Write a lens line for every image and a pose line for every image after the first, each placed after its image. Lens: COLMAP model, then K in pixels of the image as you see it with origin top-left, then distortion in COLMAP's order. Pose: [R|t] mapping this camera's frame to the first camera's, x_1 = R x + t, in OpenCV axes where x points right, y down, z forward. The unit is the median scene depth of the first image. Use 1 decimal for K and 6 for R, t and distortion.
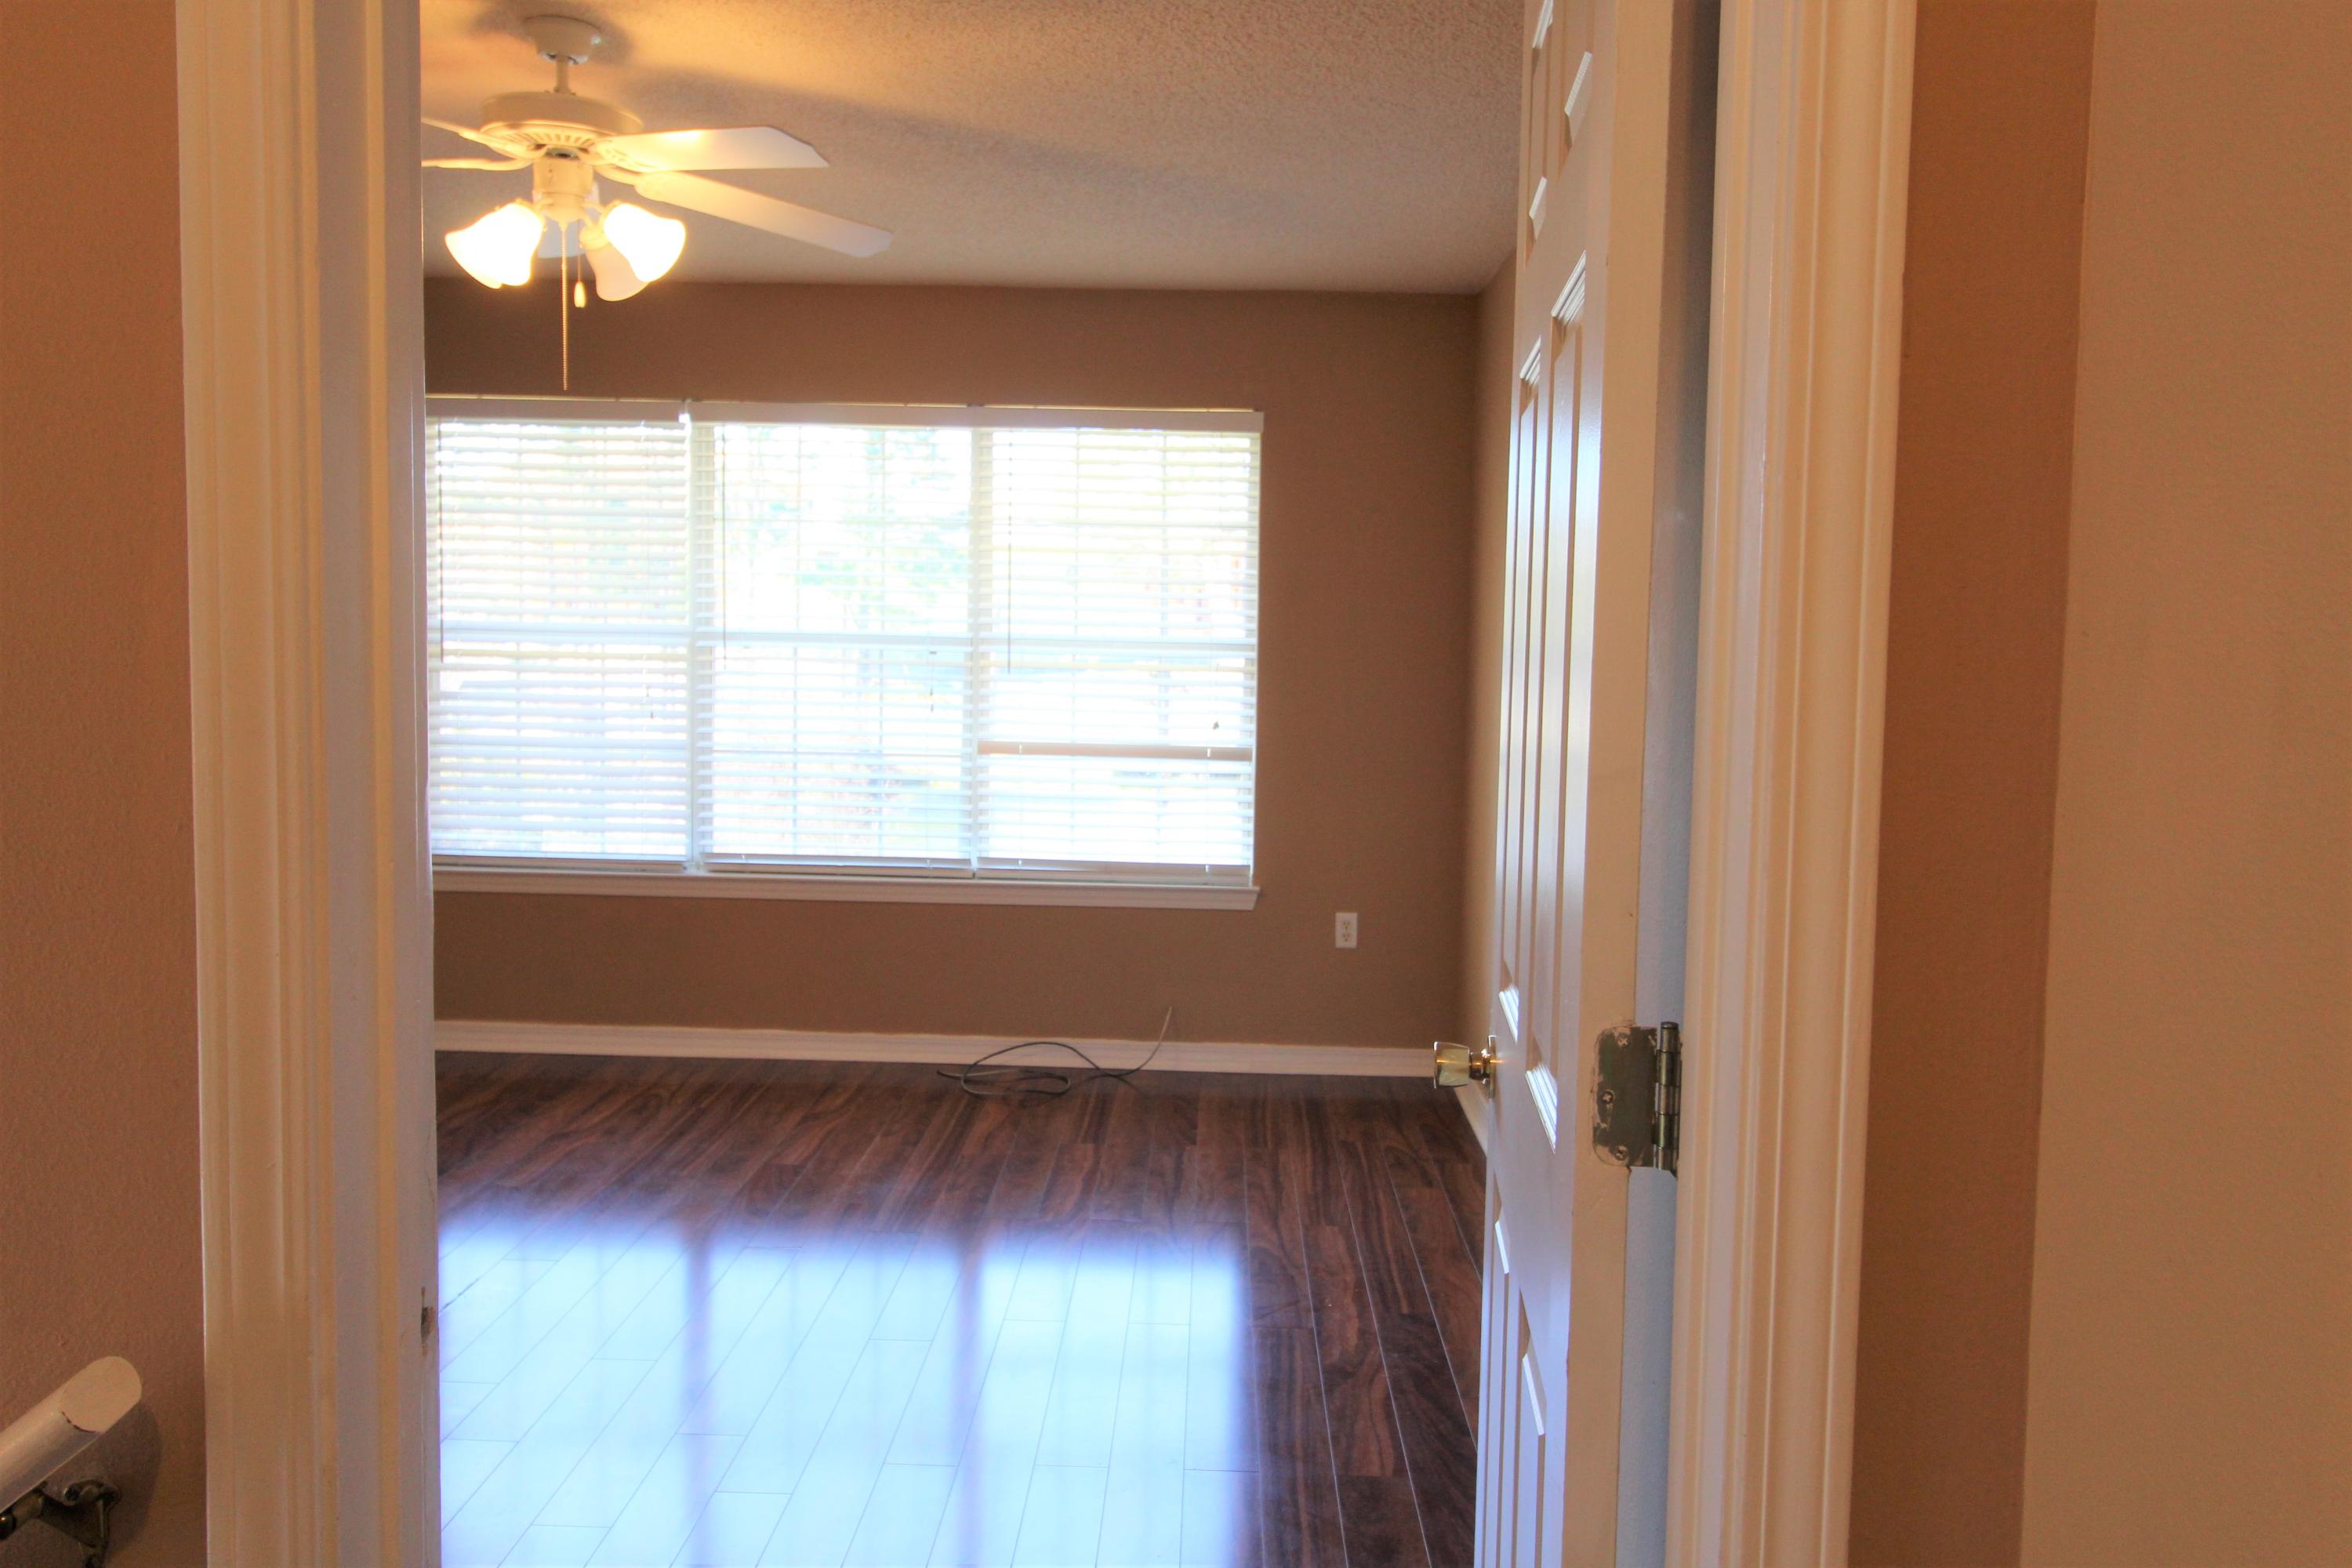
lens RADIAL K [[1721.0, 0, 1170.9], [0, 1721.0, 794.5], [0, 0, 1]] dist [0.000972, -0.004547]
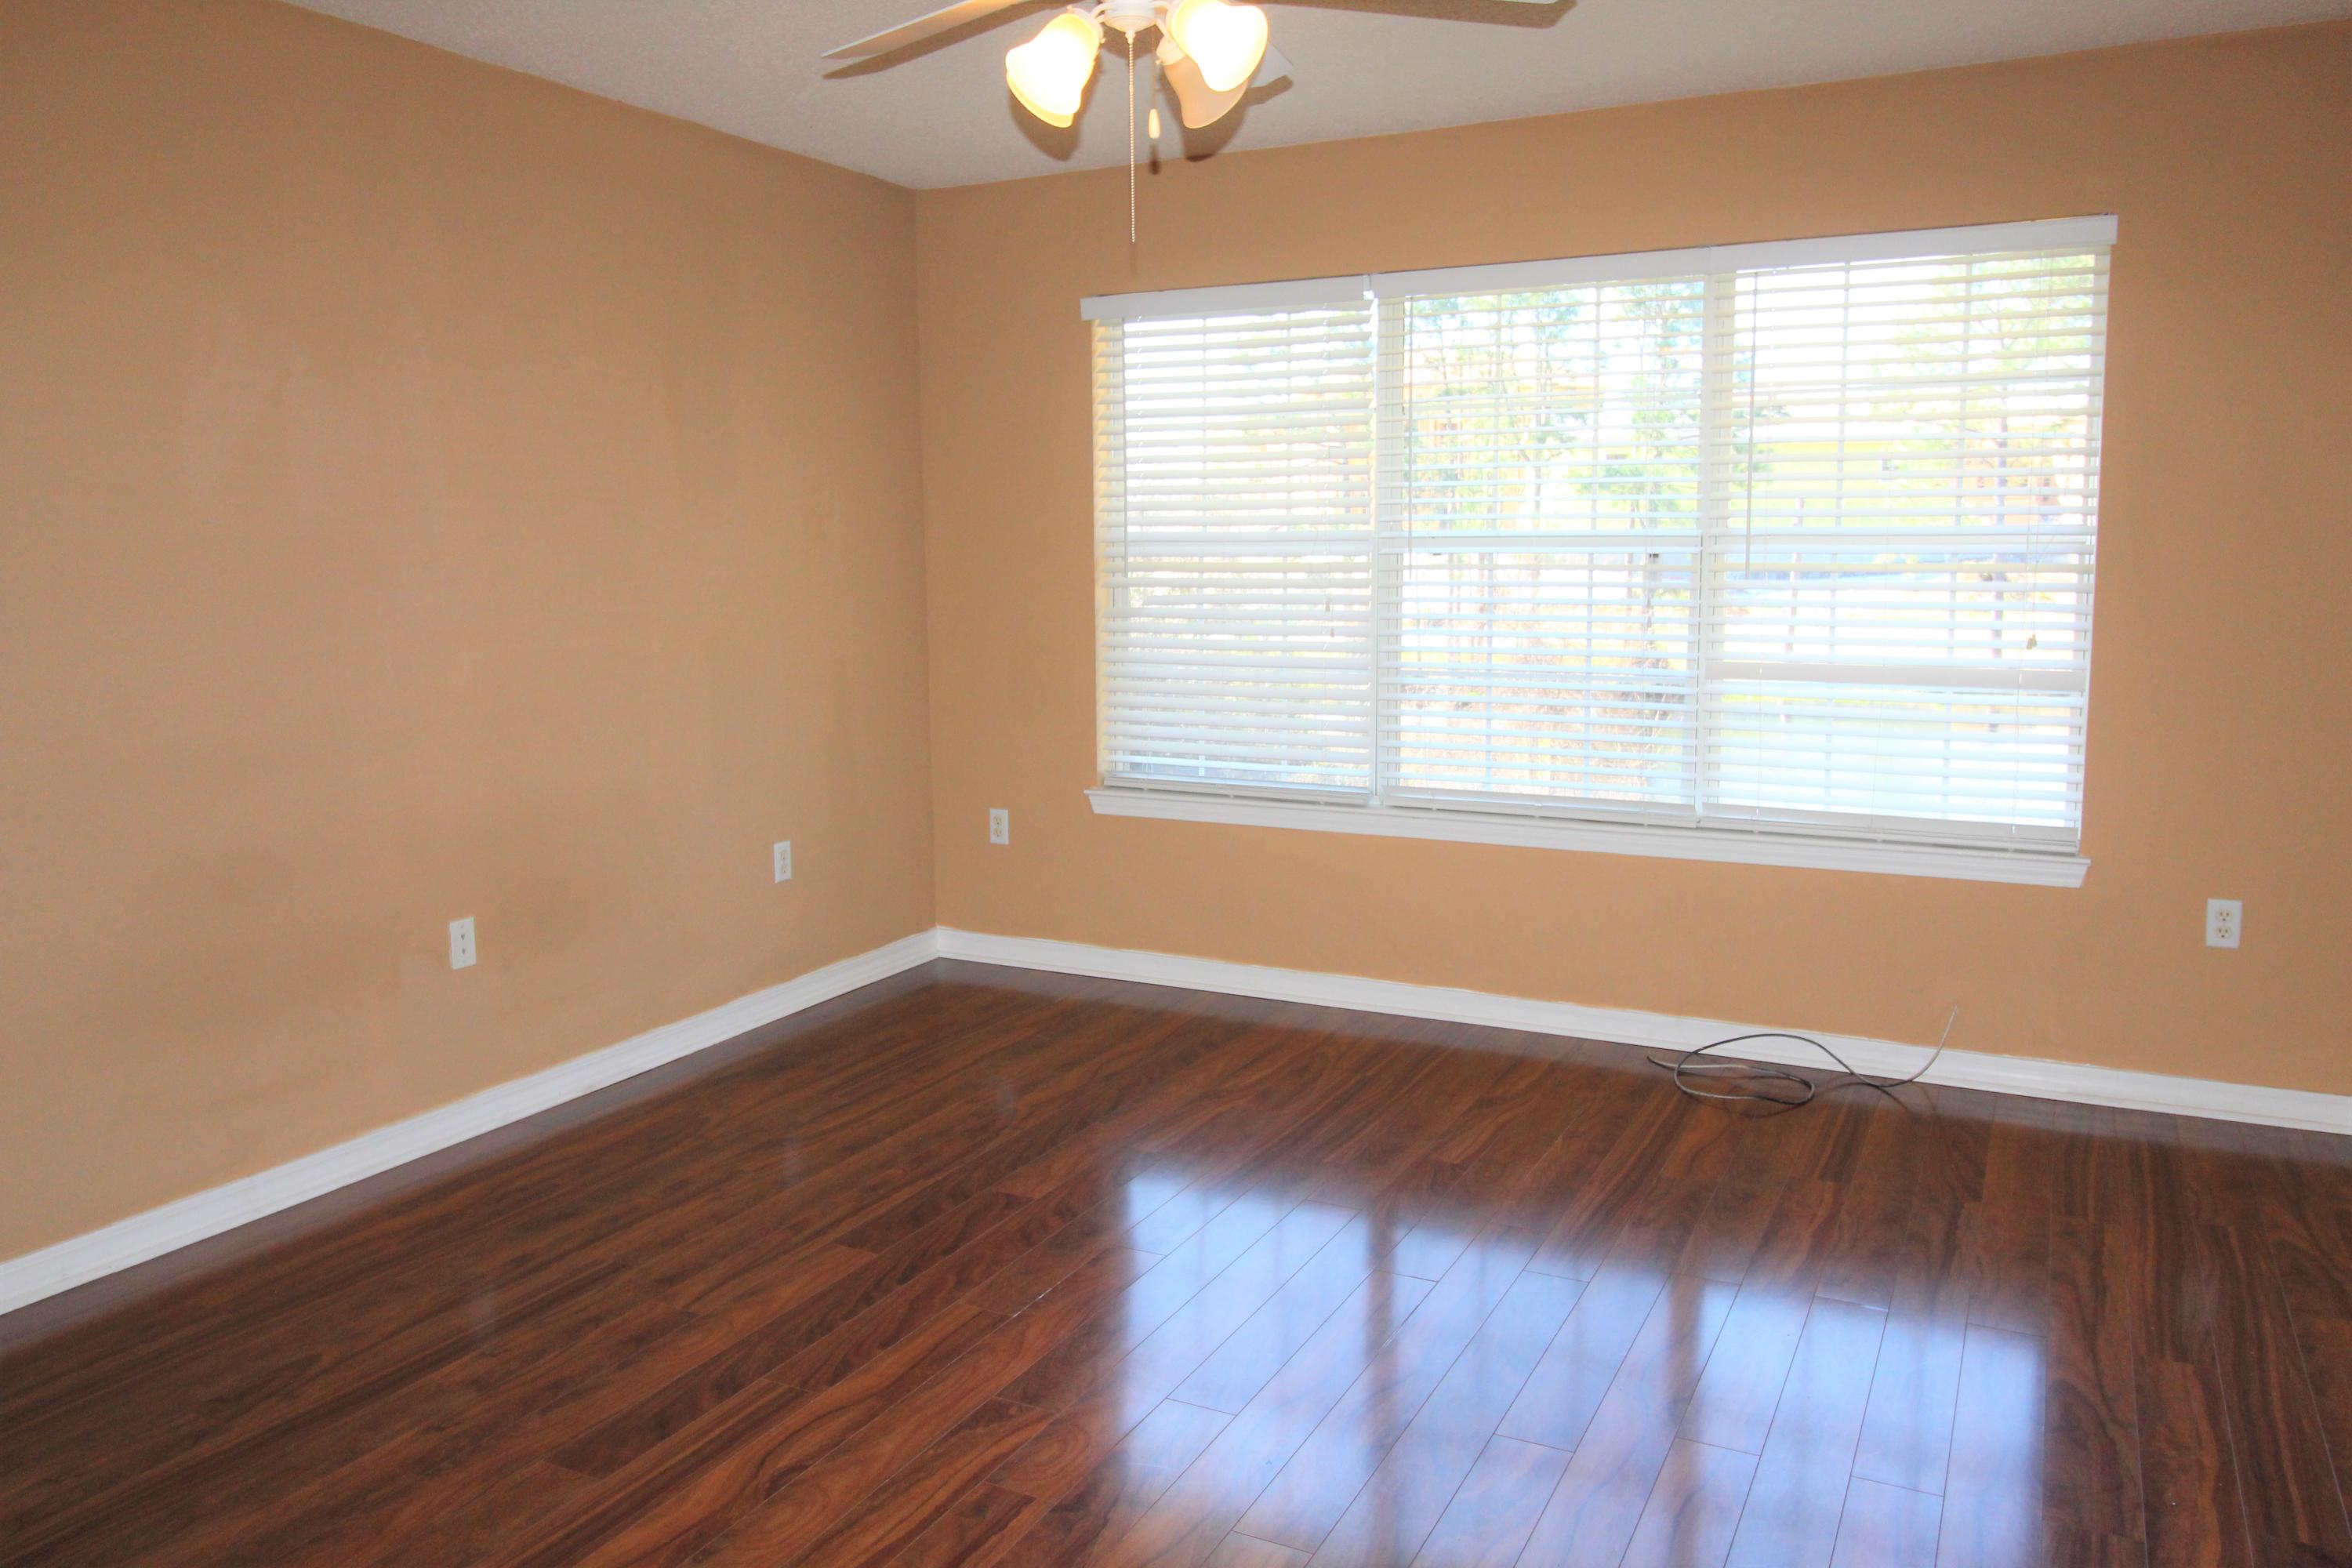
lens RADIAL K [[1721.0, 0, 1168.2], [0, 1721.0, 760.7], [0, 0, 1]] dist [0.000972, -0.004547]
pose [[0.899267, 0.027828, -0.436514, 0.018363], [-0.013597, 0.999270, 0.035691, -0.011242], [0.437189, -0.026161, 0.898989, 0.172499]]
